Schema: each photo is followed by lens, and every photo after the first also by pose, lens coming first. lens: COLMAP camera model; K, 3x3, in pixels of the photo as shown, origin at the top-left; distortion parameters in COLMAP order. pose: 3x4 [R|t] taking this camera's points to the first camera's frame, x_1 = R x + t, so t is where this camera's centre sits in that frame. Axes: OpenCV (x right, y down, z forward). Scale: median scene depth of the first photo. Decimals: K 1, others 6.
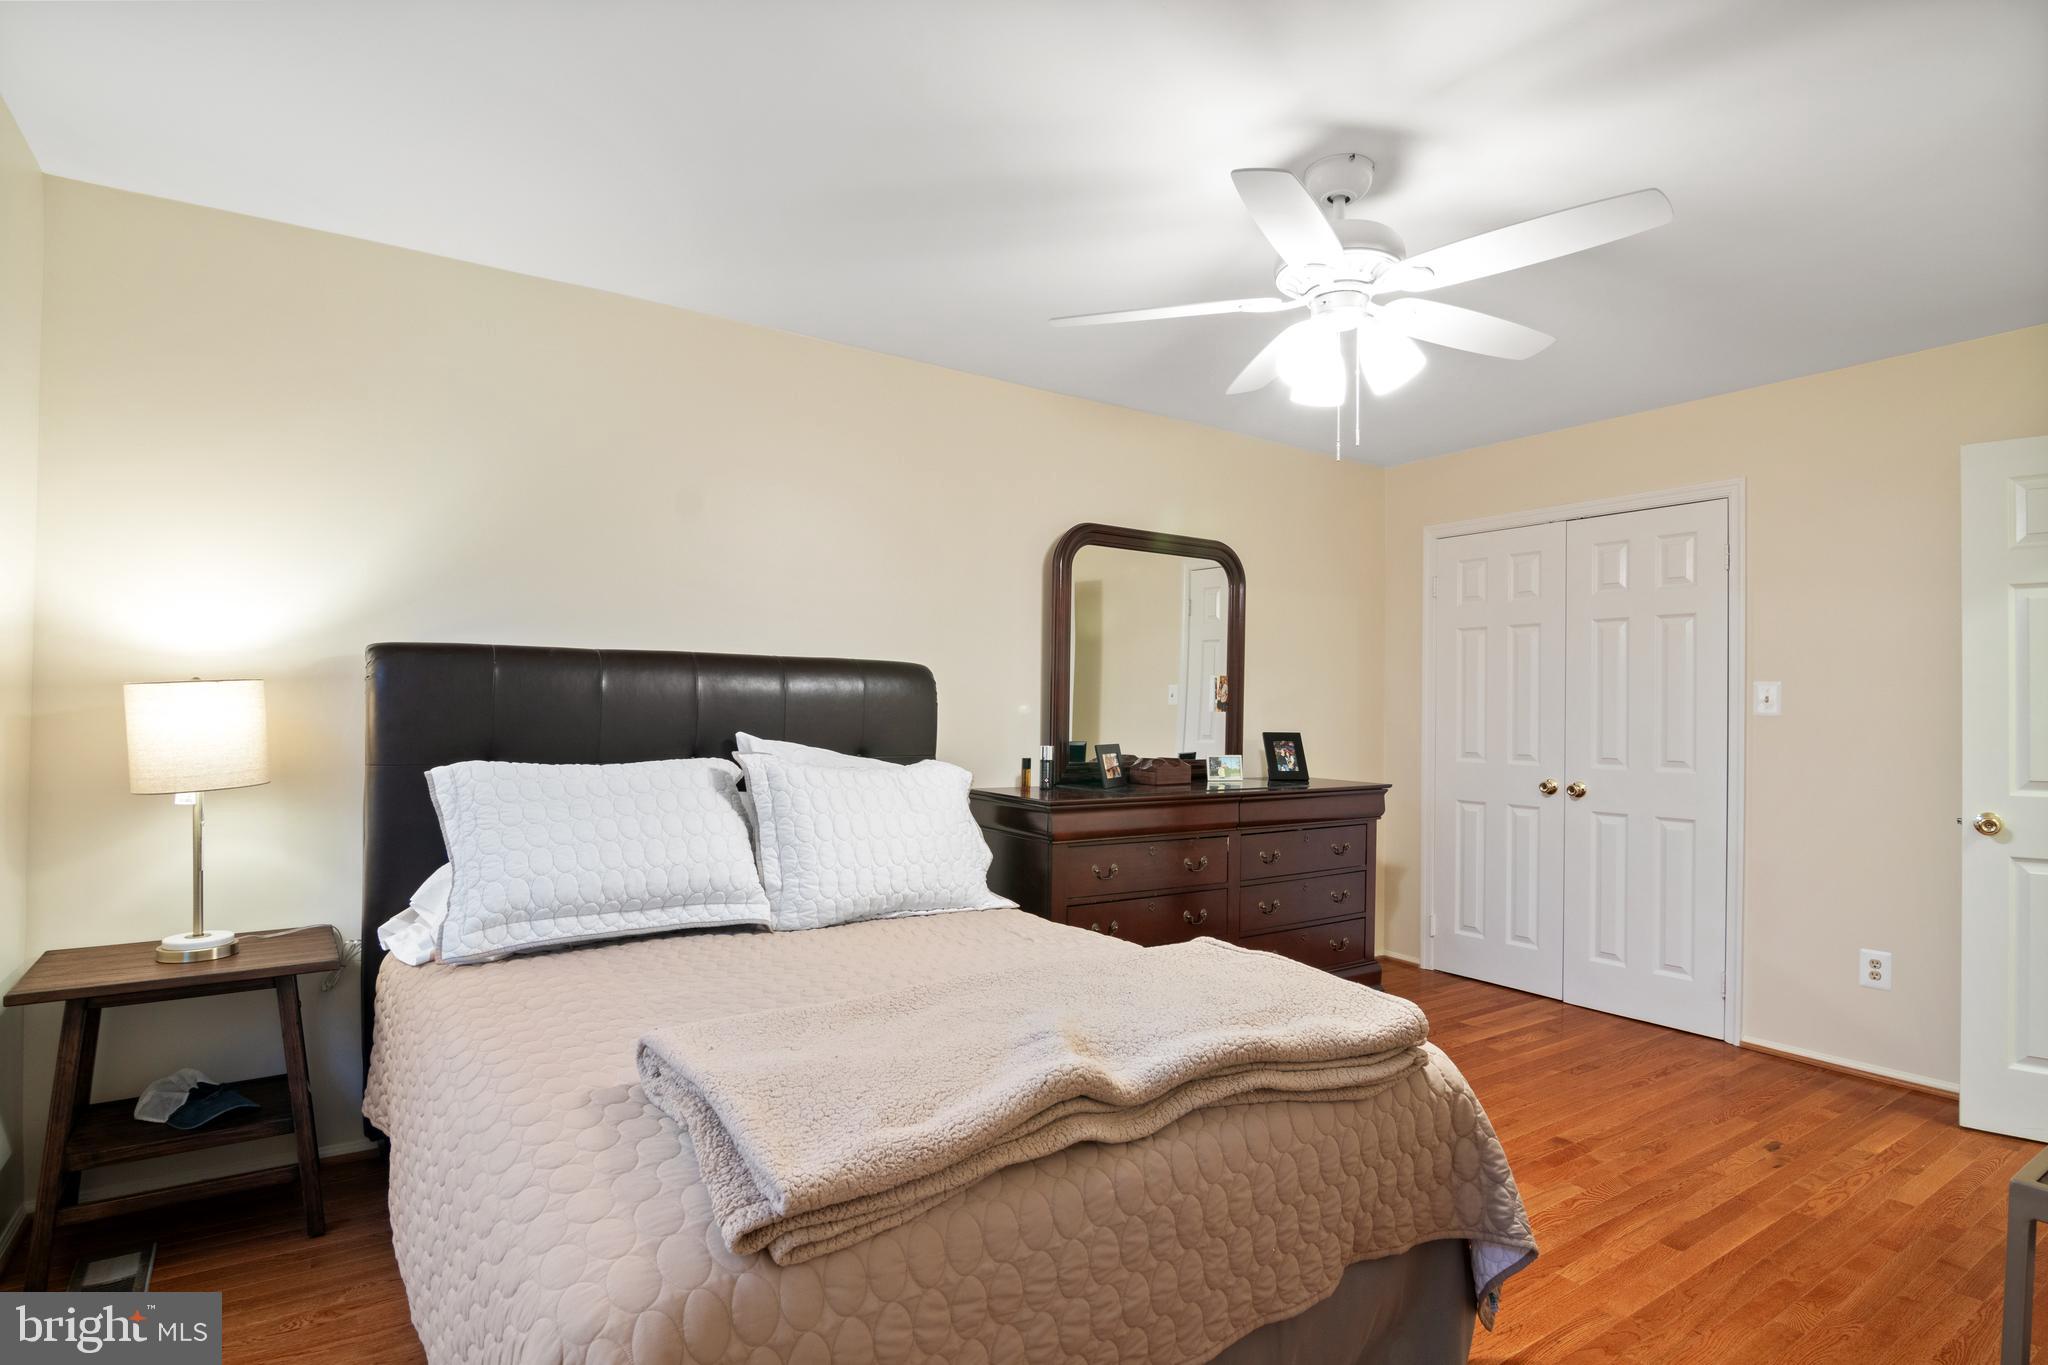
lens RADIAL K [[1030.5, 0, 1022.0], [0, 1030.5, 700.9], [0, 0, 1]] dist [0.002212, -0.034879]
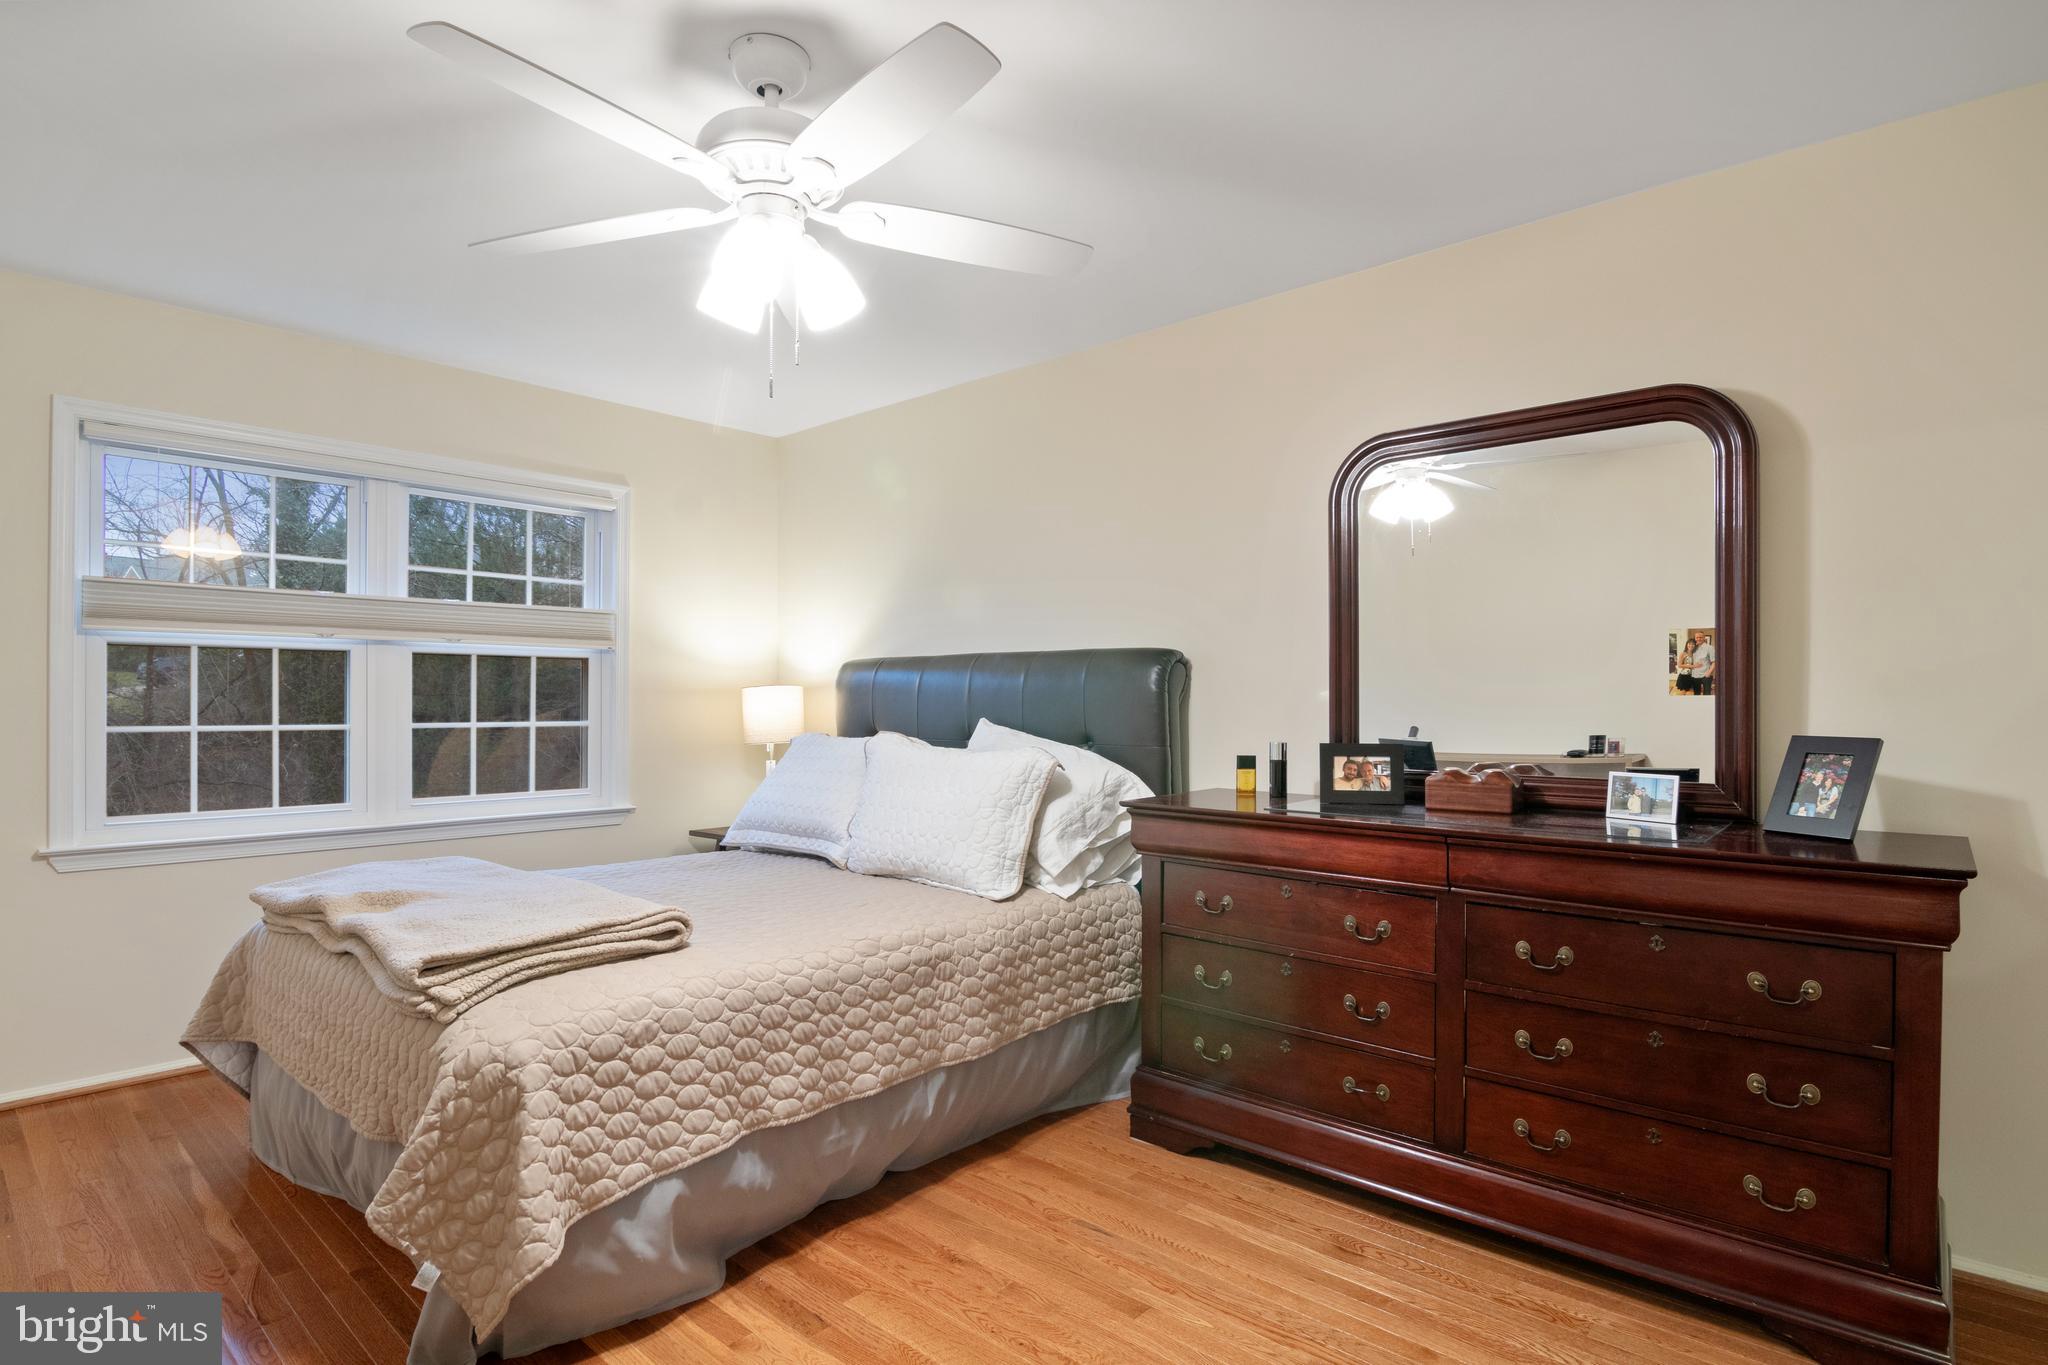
lens RADIAL K [[1030.5, 0, 1022.0], [0, 1030.5, 700.9], [0, 0, 1]] dist [0.002212, -0.034879]
pose [[0.246679, -0.008198, -0.969063, 0.655076], [0.010623, 0.999927, -0.005755, 0.012364], [0.969039, -0.008875, 0.246748, 0.542685]]
